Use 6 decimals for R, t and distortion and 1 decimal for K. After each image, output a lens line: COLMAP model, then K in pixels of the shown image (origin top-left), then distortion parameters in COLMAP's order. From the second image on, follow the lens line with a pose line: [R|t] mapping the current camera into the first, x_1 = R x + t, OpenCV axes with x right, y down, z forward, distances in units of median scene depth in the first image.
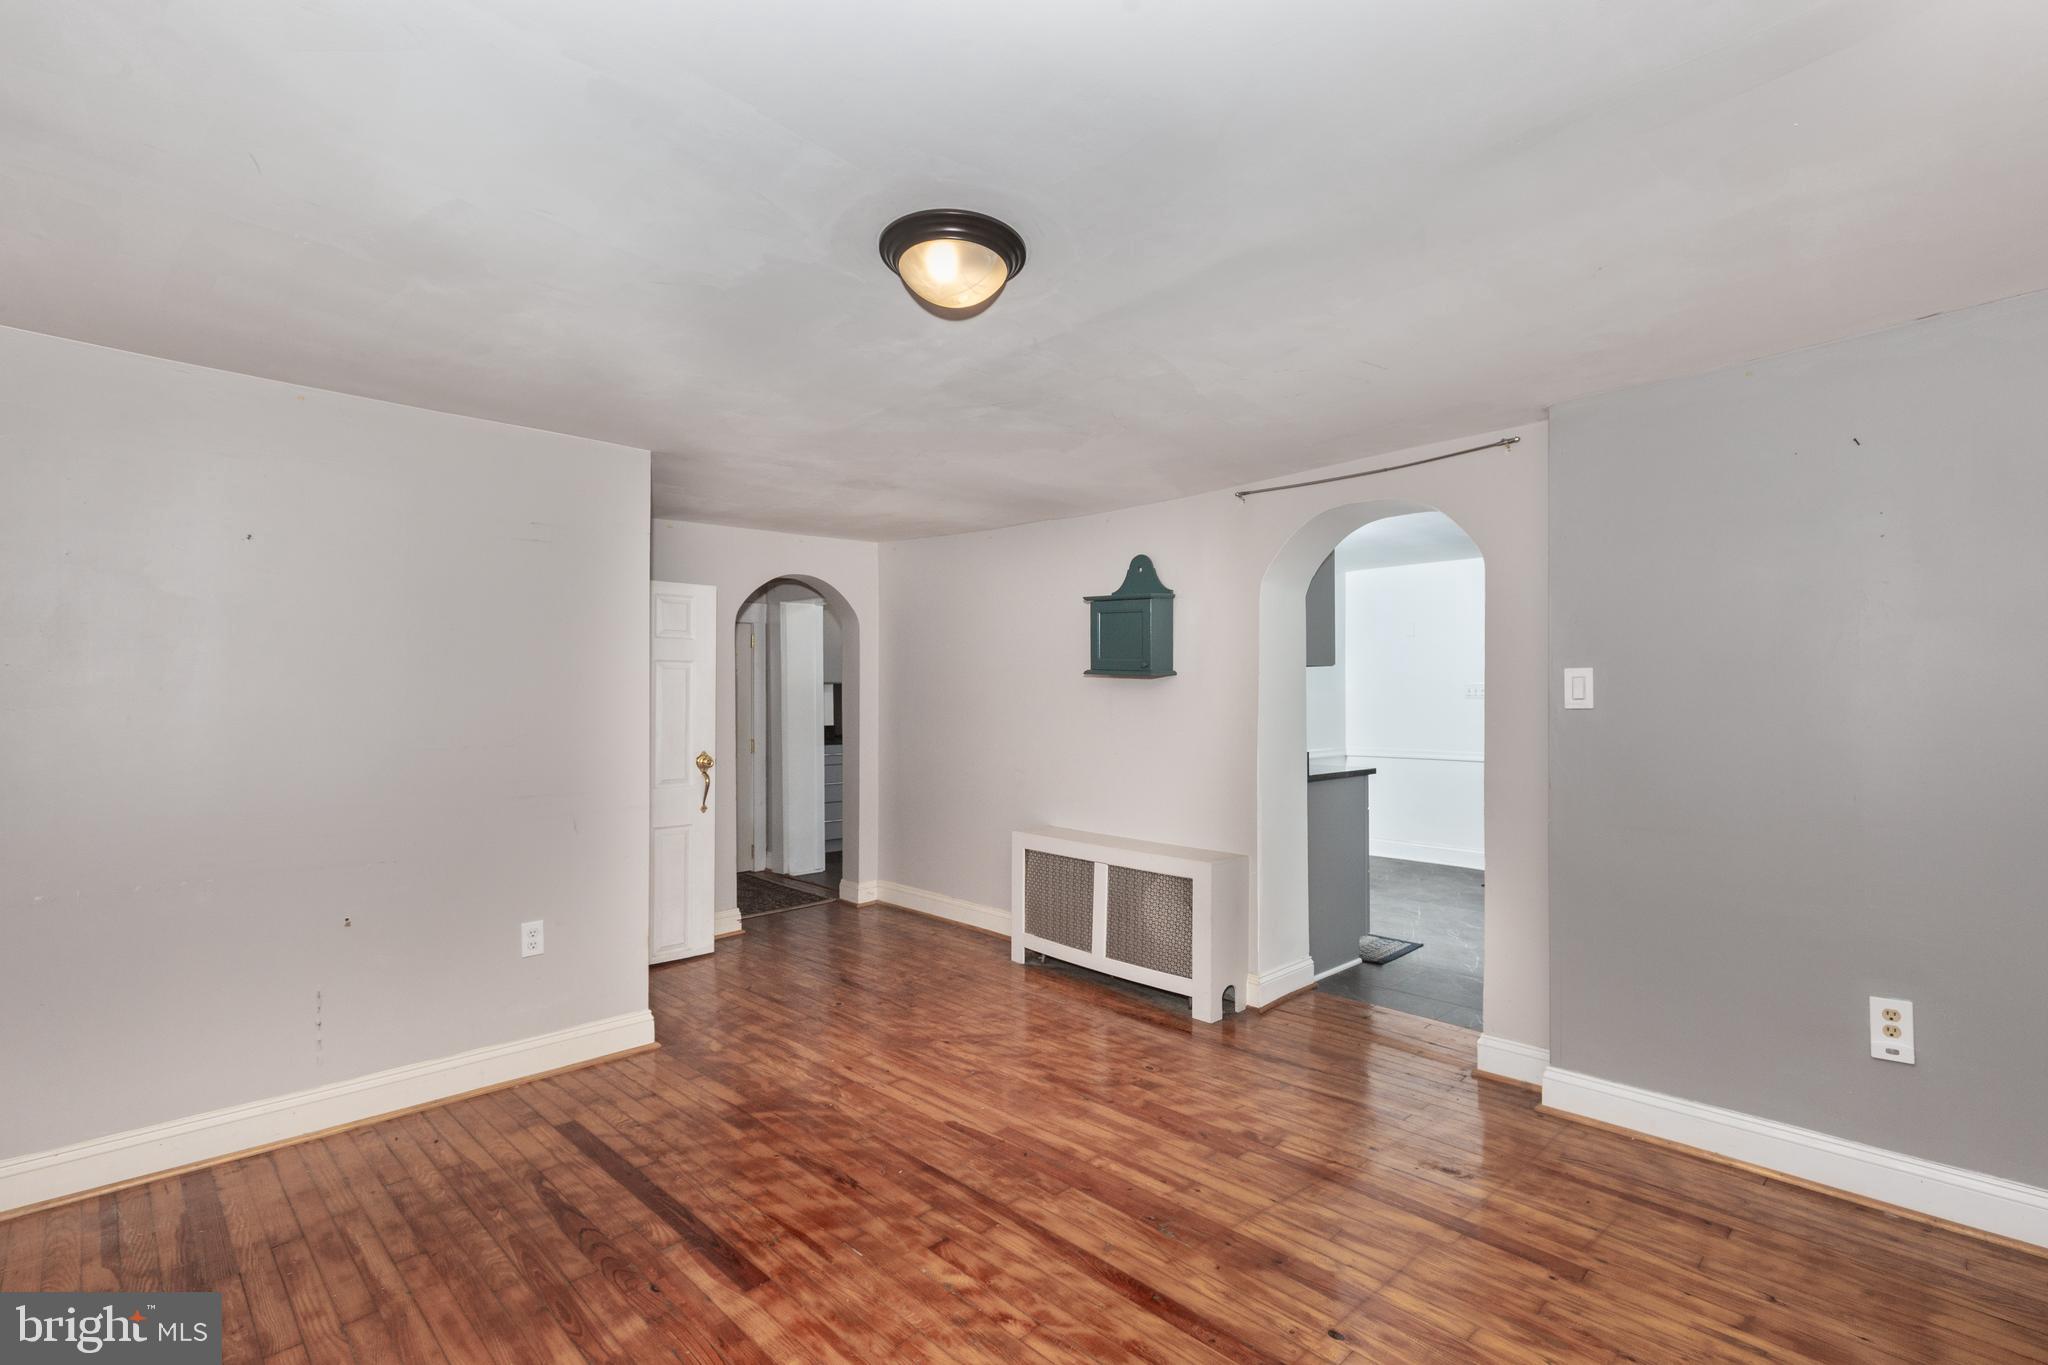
lens RADIAL K [[960.8, 0, 1013.0], [0, 960.8, 685.3], [0, 0, 1]] dist [0.002365, 0.000333]
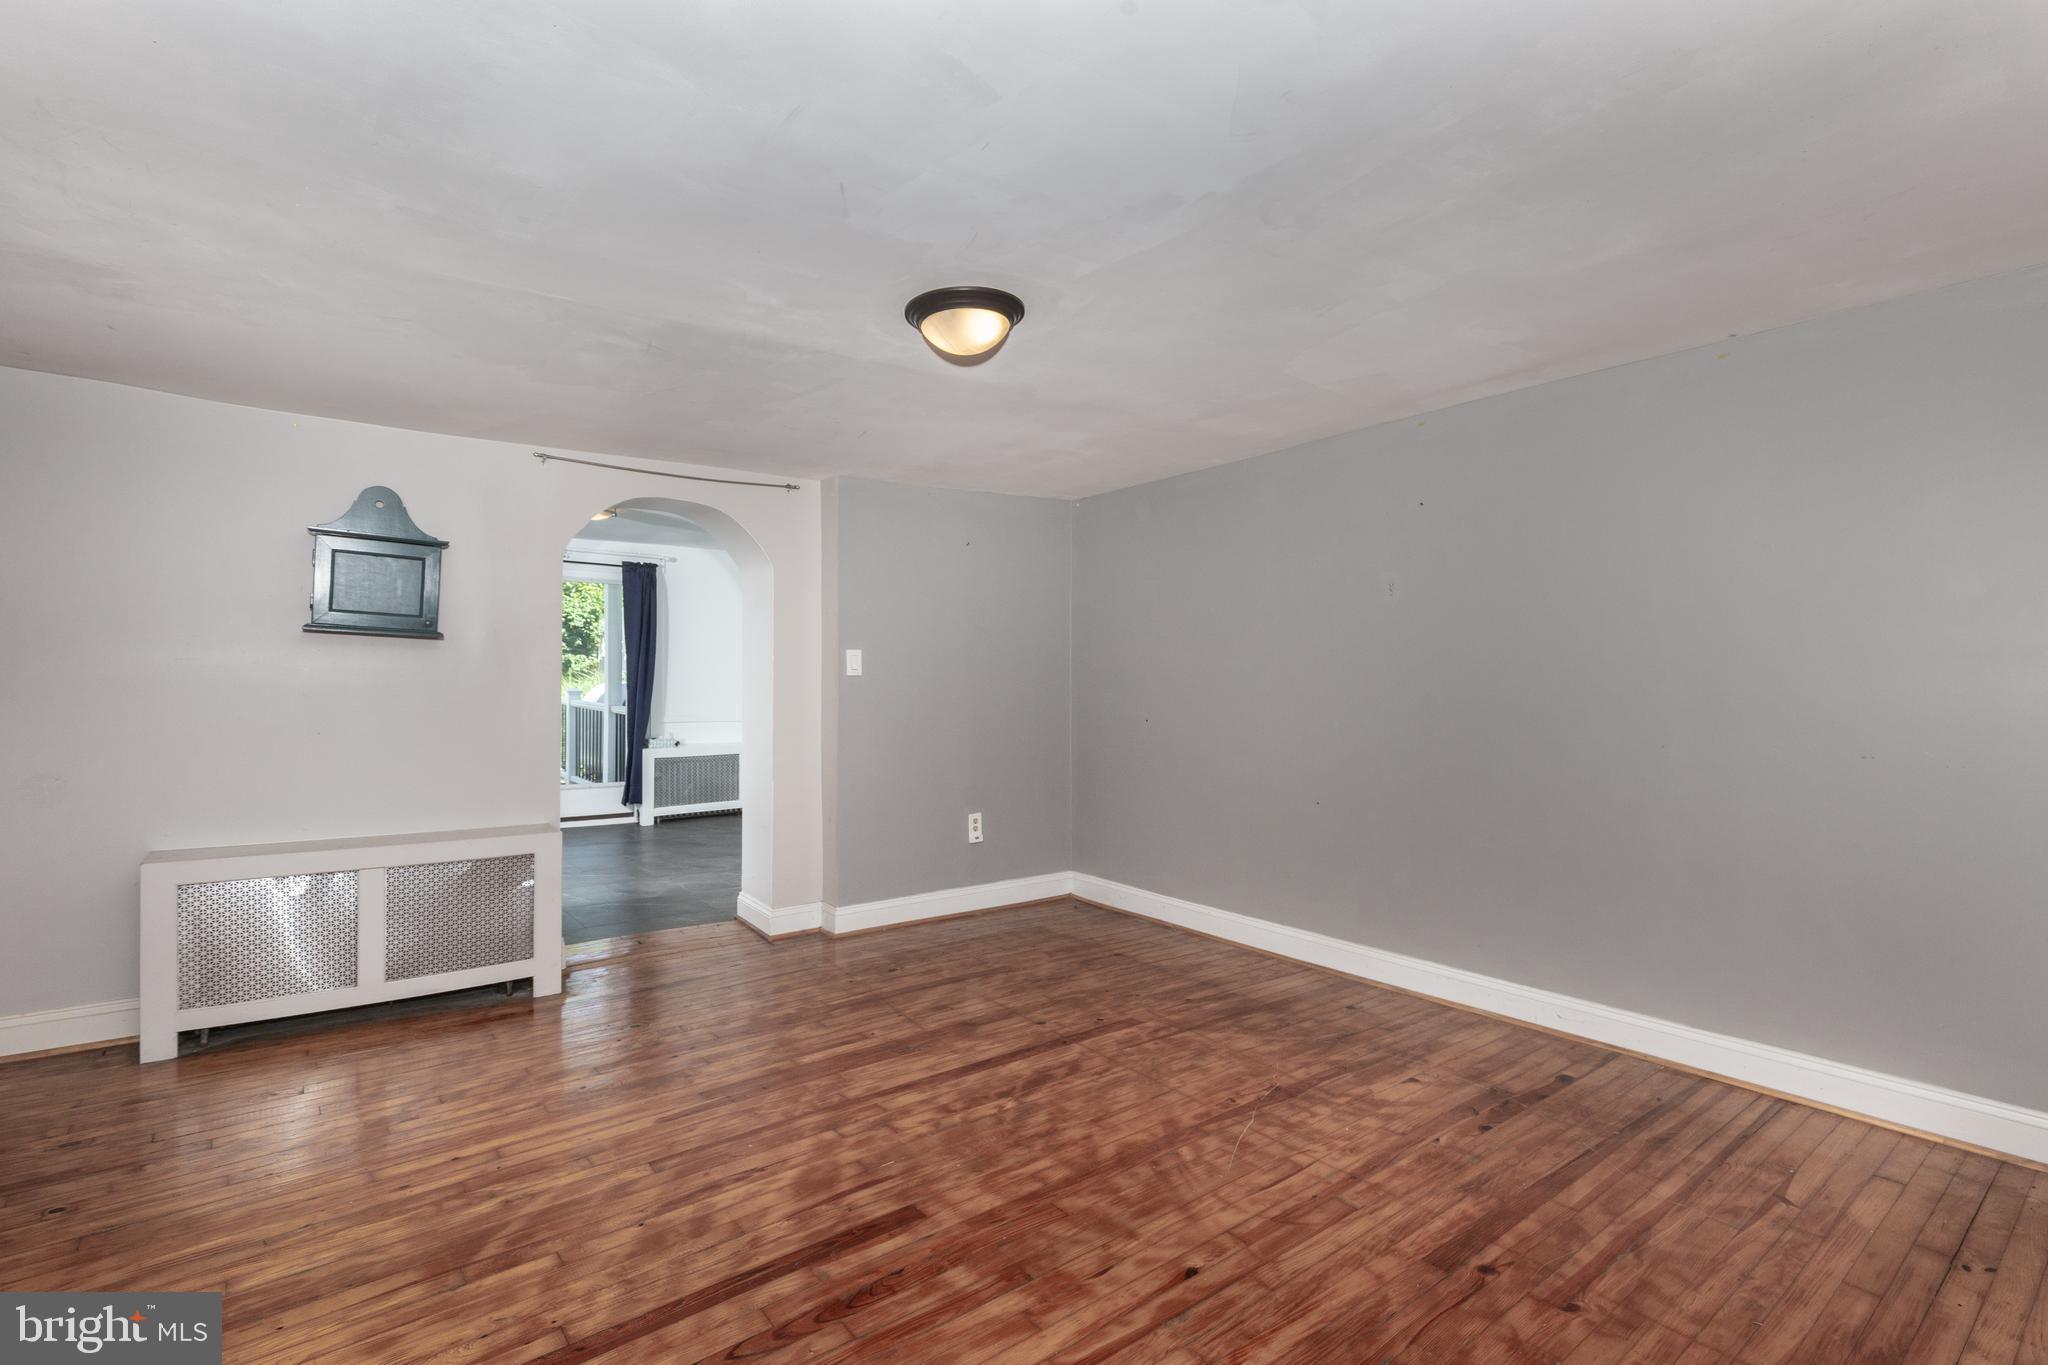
lens RADIAL K [[960.8, 0, 1013.0], [0, 960.8, 685.3], [0, 0, 1]] dist [0.002365, 0.000333]
pose [[0.107285, -0.008651, 0.994191, -1.101082], [-0.023717, 0.999655, 0.011258, 0.018930], [-0.993945, -0.024787, 0.107042, 0.664285]]
